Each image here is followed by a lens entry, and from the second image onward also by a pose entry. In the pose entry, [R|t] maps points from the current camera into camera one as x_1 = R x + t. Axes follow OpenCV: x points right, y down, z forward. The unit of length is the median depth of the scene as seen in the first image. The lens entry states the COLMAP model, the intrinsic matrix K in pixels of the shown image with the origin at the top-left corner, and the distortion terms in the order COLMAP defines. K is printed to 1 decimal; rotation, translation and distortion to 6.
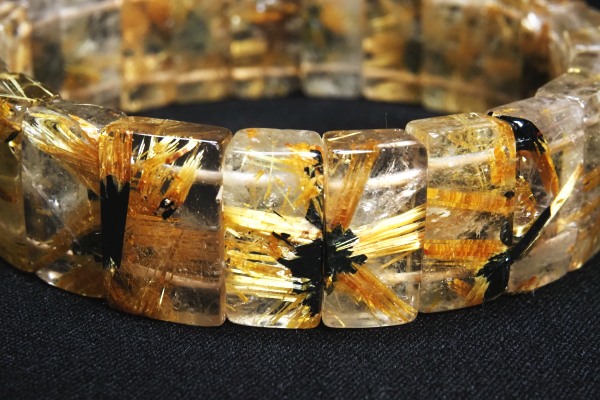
lens RADIAL K [[1184.0, 0, 300.0], [0, 1184.0, 200.0], [0, 0, 1]] dist [0.040814, 0.313381]
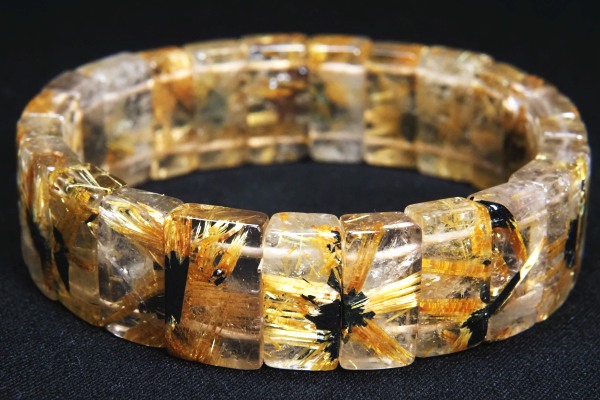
lens RADIAL K [[1412.5, 0, 300.0], [0, 1412.5, 200.0], [0, 0, 1]] dist [0.067085, 0.103993]
pose [[0.999765, -0.006593, 0.020673, -0.053305], [0.006827, 0.999914, -0.011242, -0.055600], [-0.020598, 0.011380, 0.999723, -0.501234]]
